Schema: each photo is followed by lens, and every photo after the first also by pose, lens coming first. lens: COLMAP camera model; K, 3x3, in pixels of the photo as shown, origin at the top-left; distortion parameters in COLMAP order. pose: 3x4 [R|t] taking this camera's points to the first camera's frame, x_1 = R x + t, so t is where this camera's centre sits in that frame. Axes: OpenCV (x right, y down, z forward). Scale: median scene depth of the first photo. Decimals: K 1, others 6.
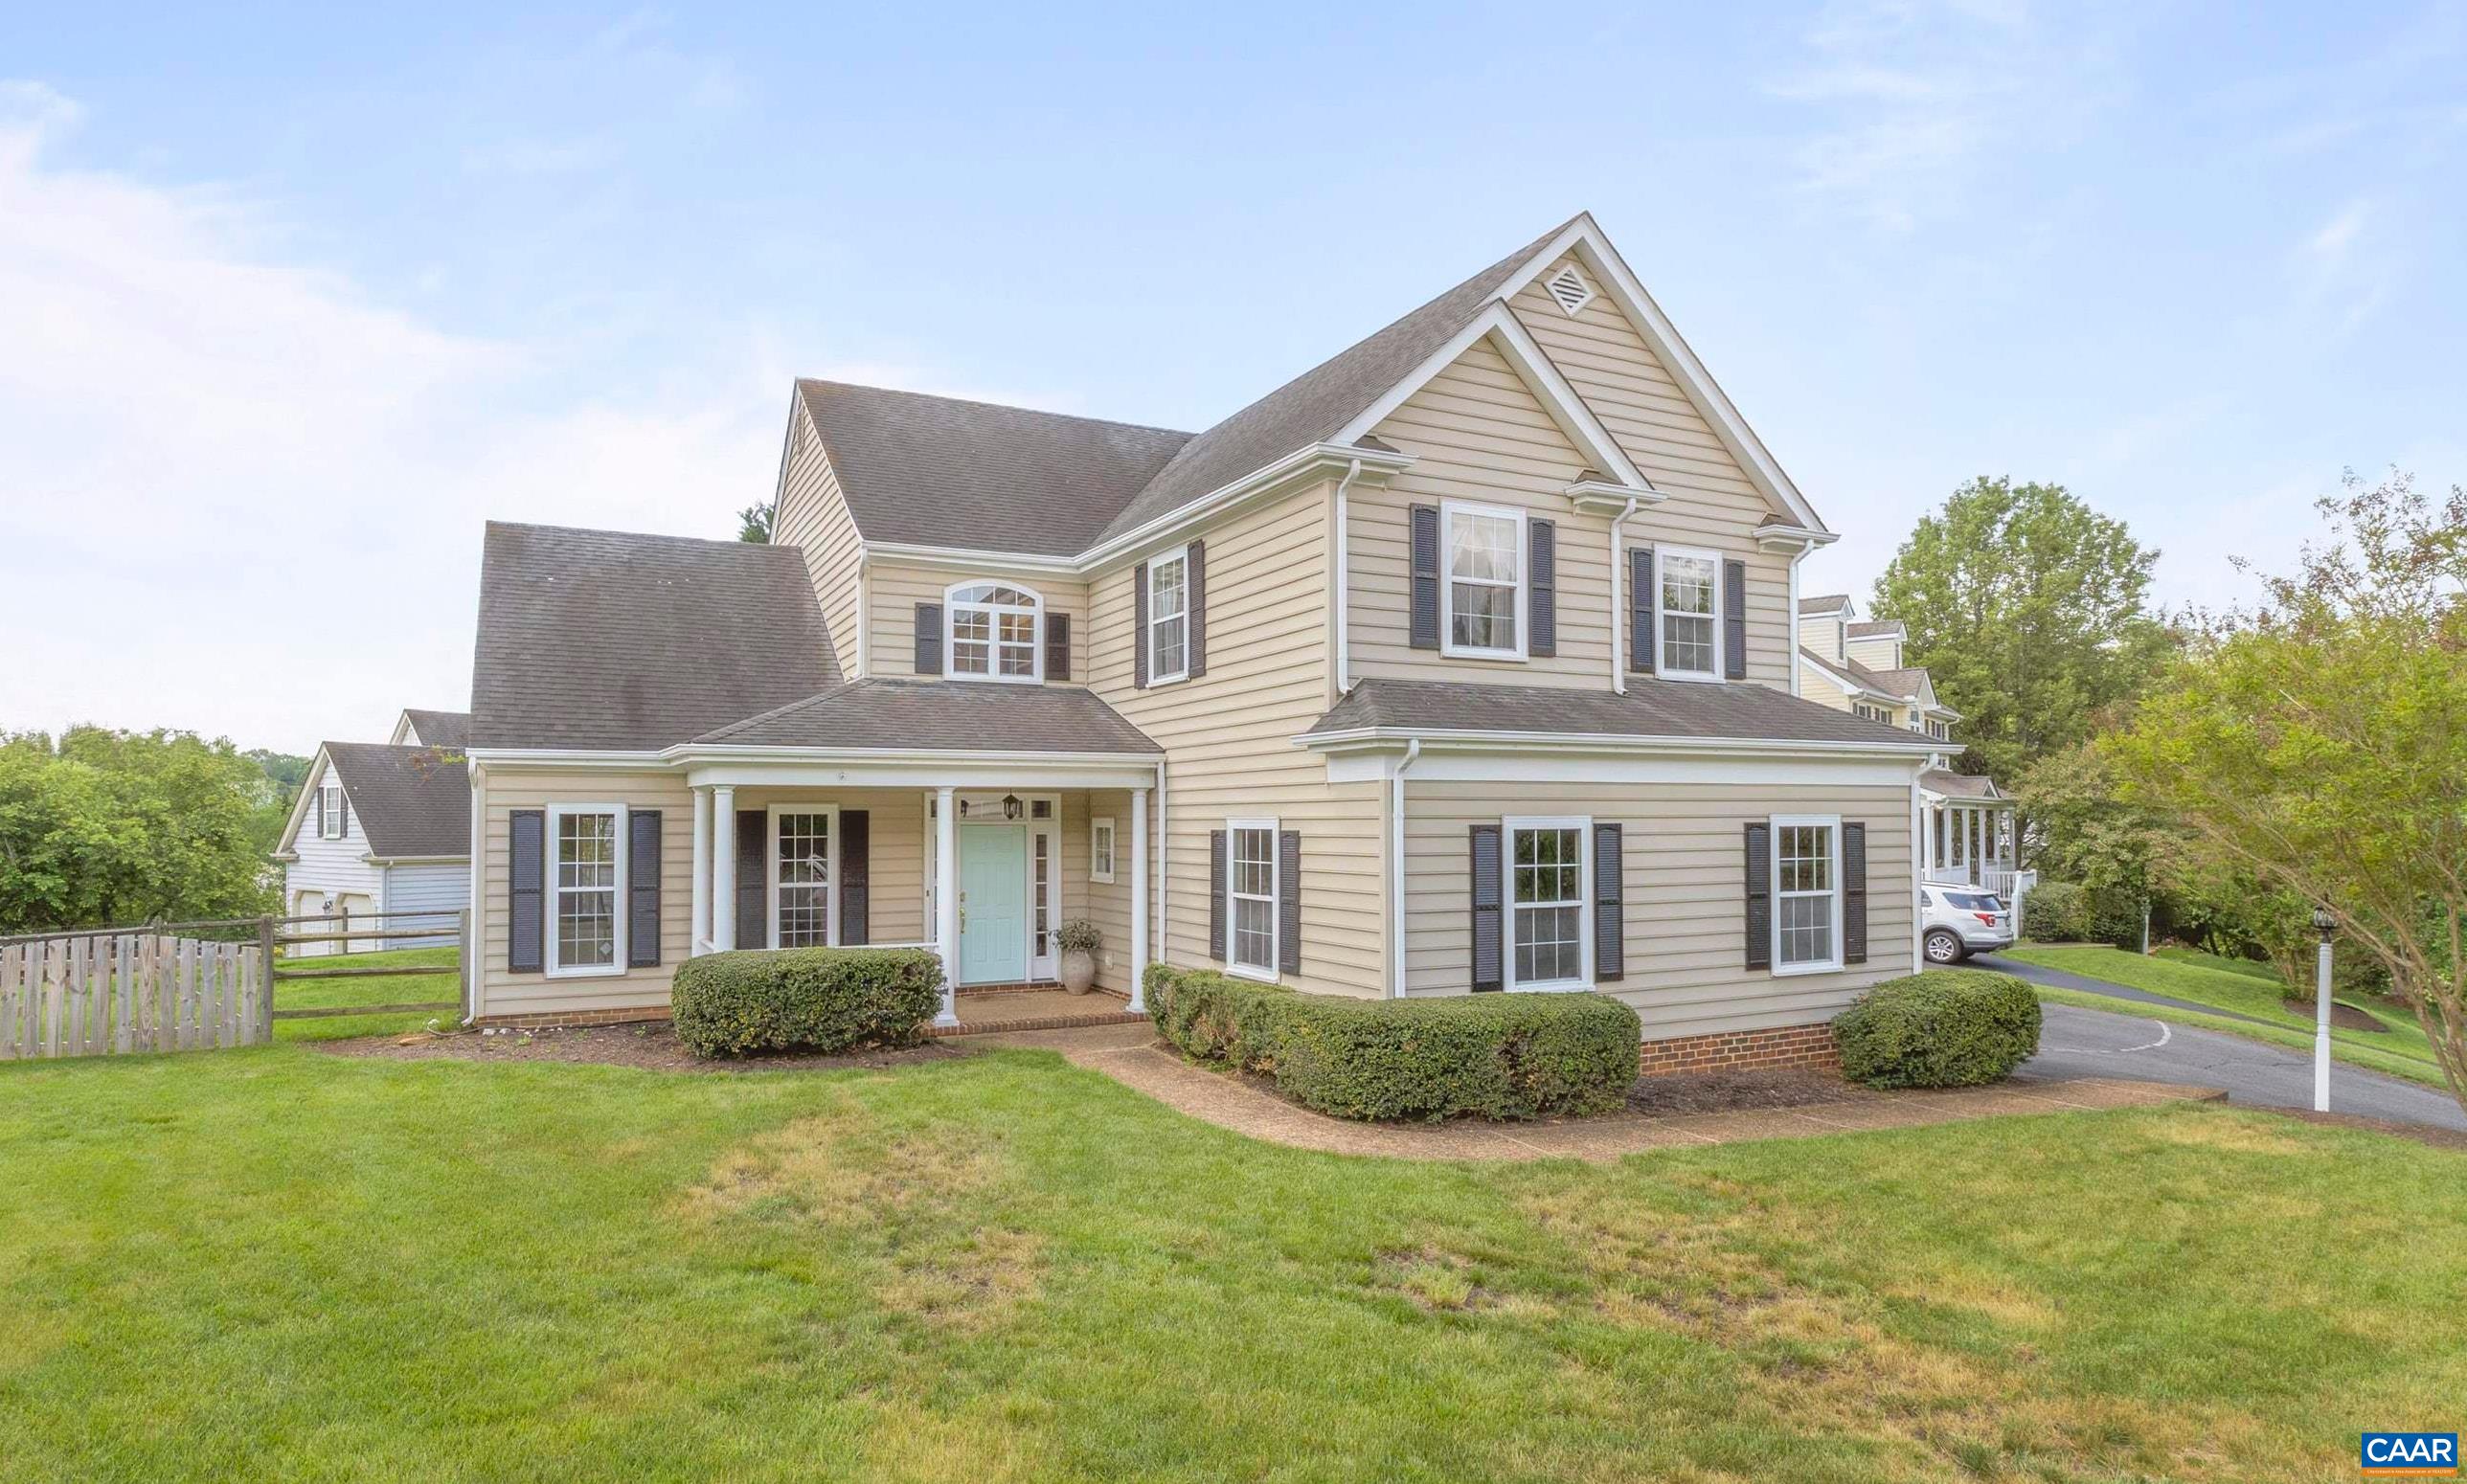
lens RADIAL K [[1327.1, 0, 1175.2], [0, 1327.1, 789.7], [0, 0, 1]] dist [-0.008389, -0.001339]
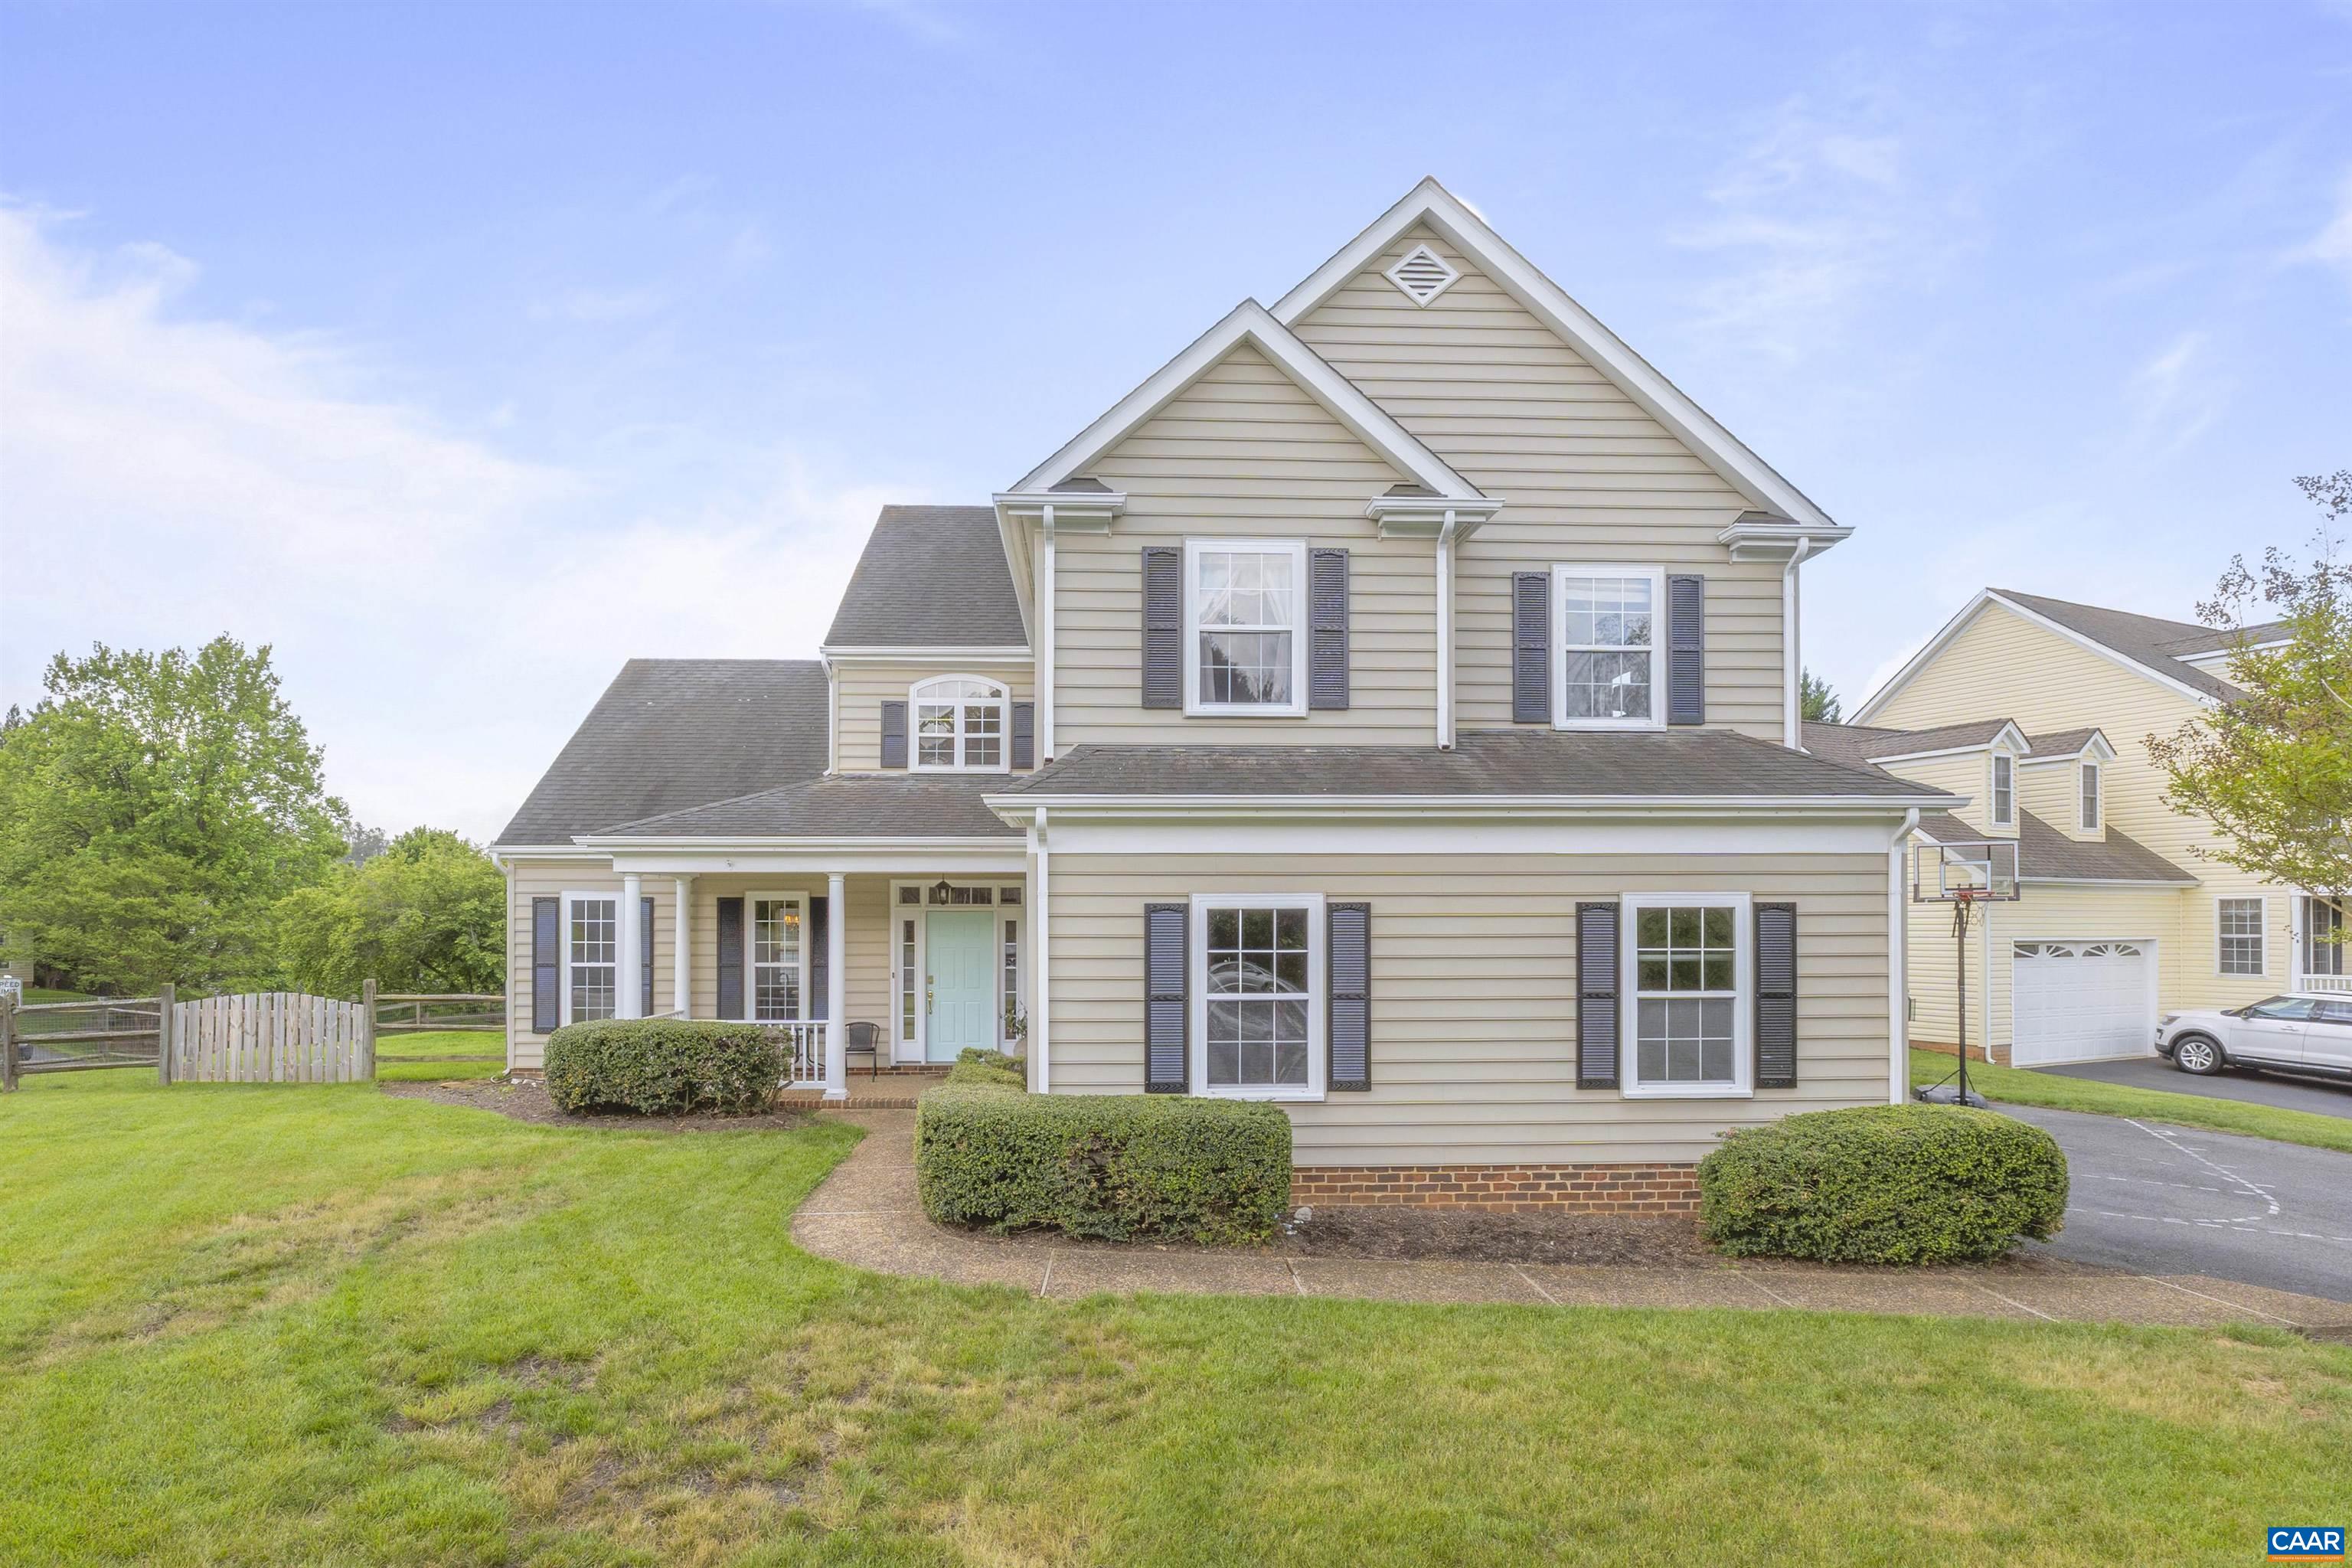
lens RADIAL K [[1241.5, 0, 1143.9], [0, 1241.5, 910.2], [0, 0, 1]] dist [-0.006669, -0.001388]
pose [[0.916161, -0.001291, -0.400808, 0.458299], [0.007398, 0.999879, 0.013689, 0.016341], [0.400741, -0.015507, 0.916060, 0.201312]]
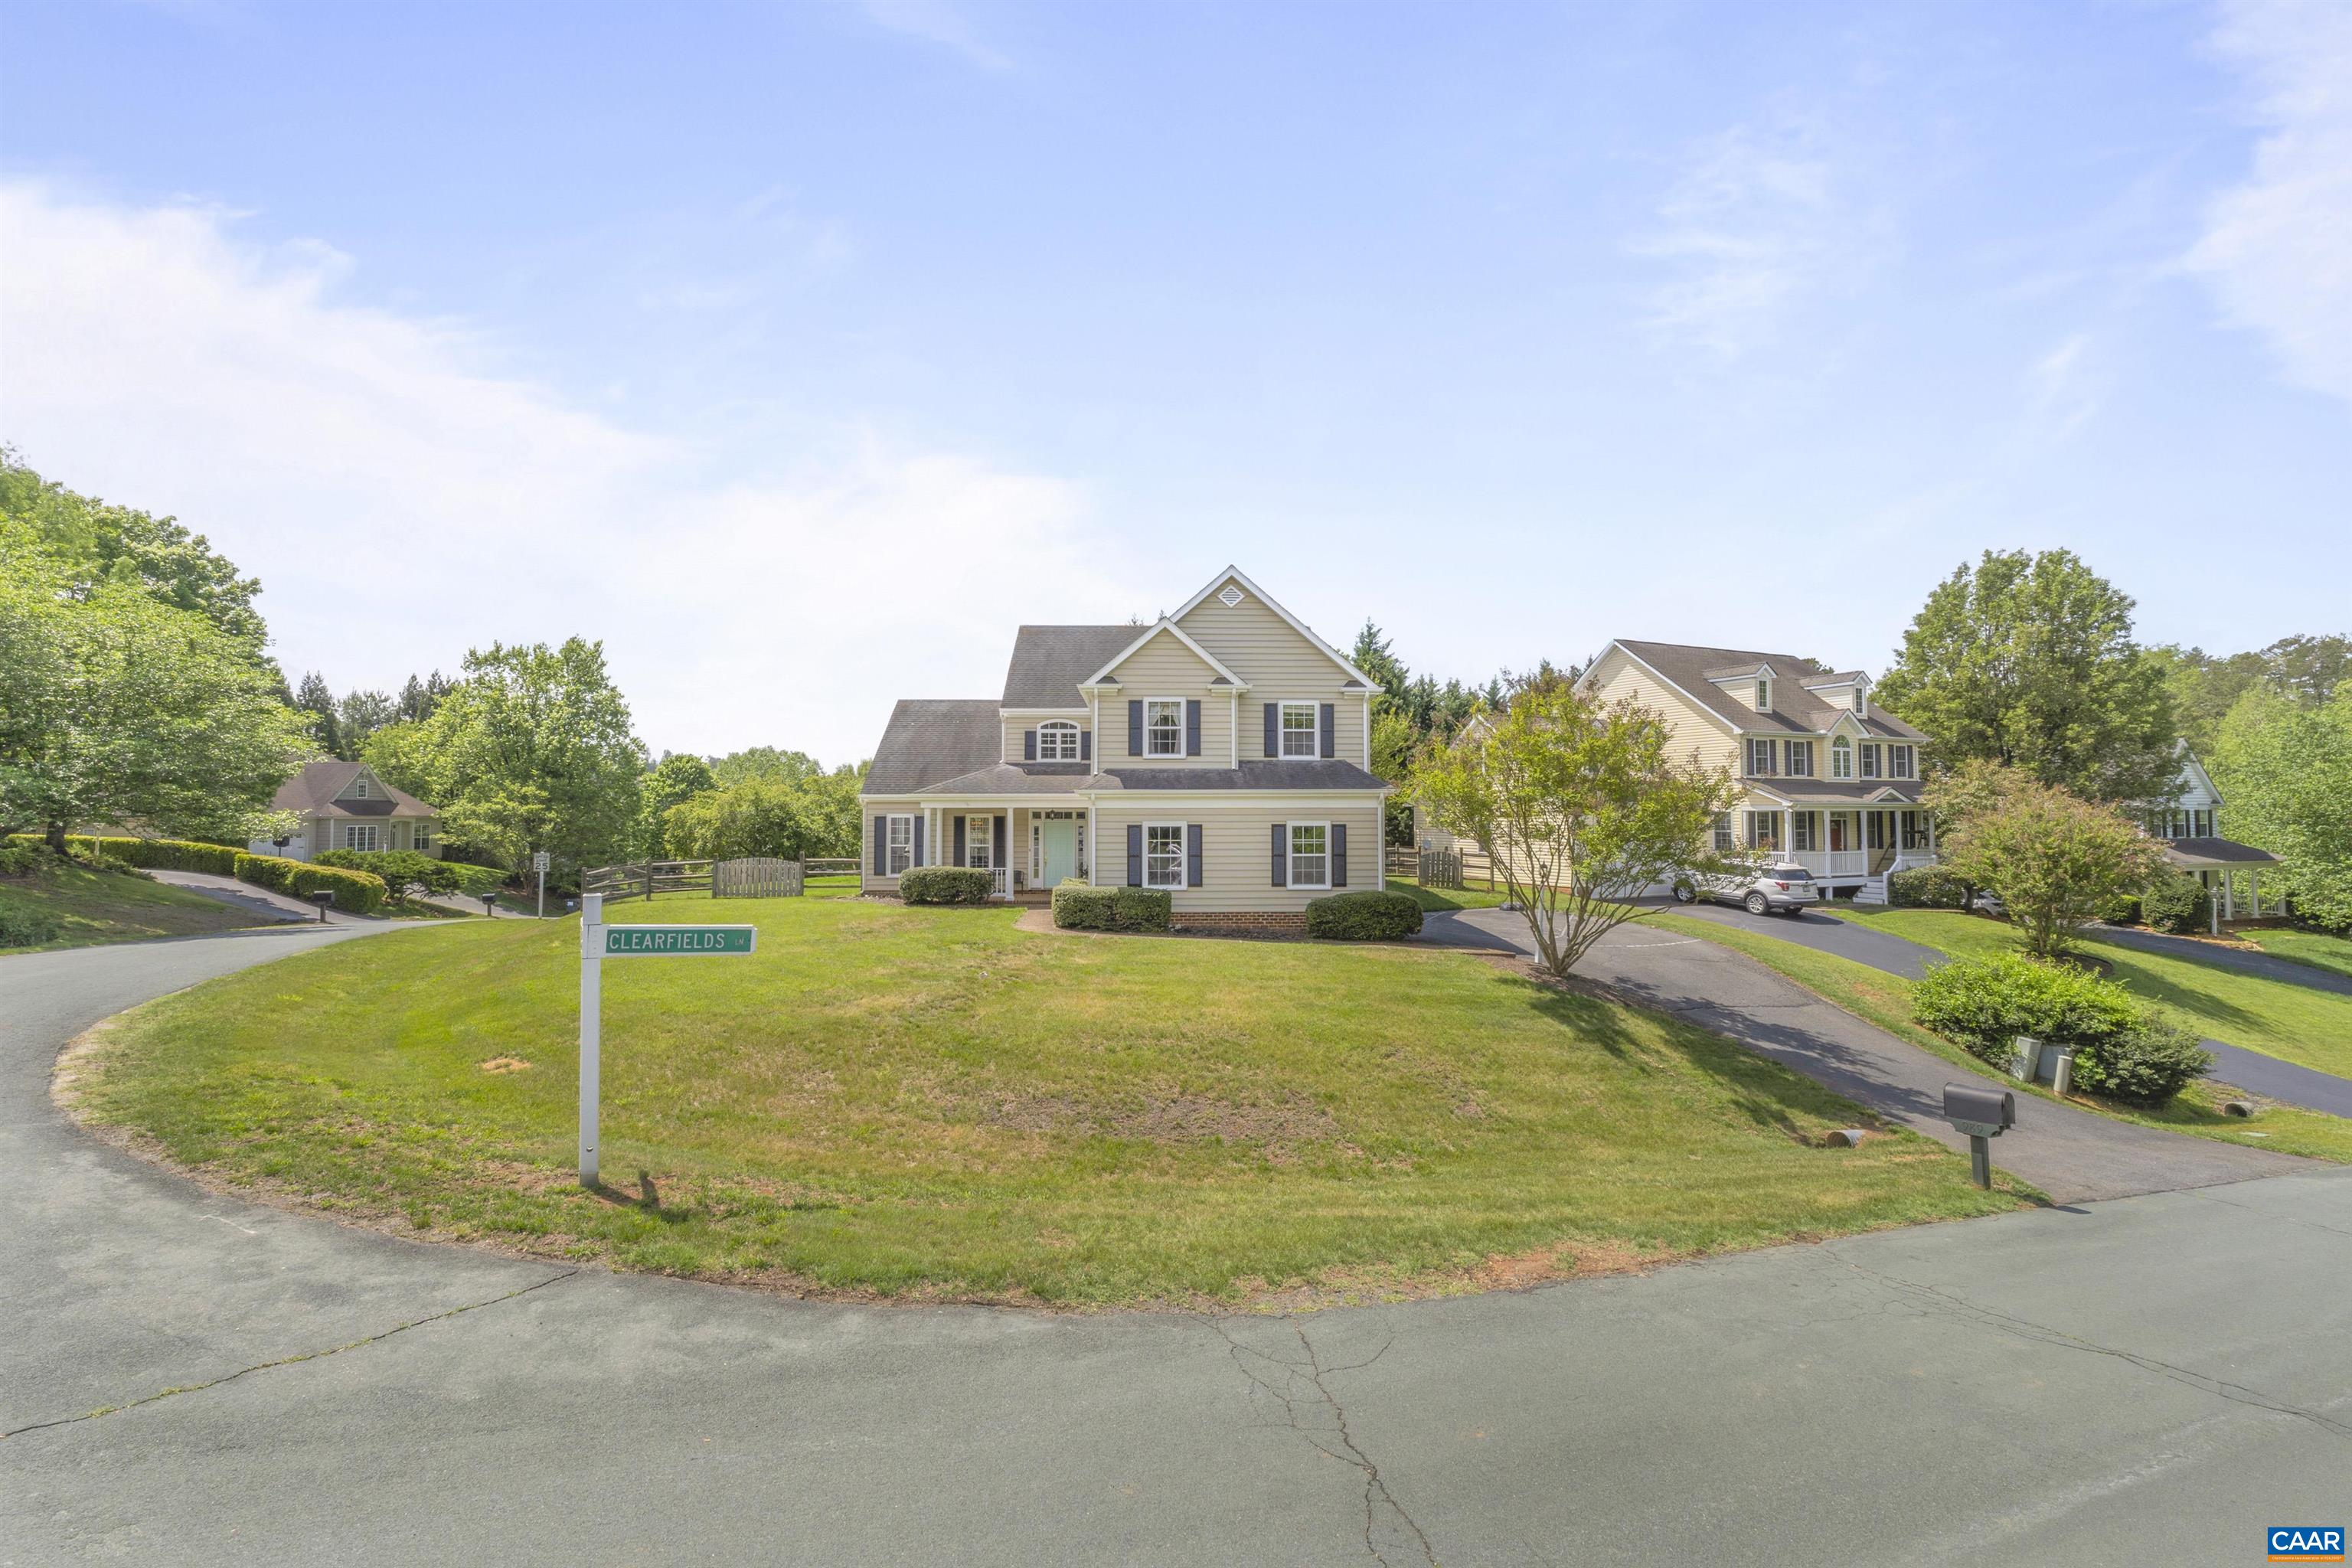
lens RADIAL K [[1010.2, 0, 1169.6], [0, 1010.2, 771.6], [0, 0, 1]] dist [-0.018150, -0.000067]
pose [[0.910902, -0.015493, -0.412331, 0.944948], [0.008783, 0.999796, -0.018165, -0.035280], [0.412528, 0.012925, 0.910853, -0.676987]]
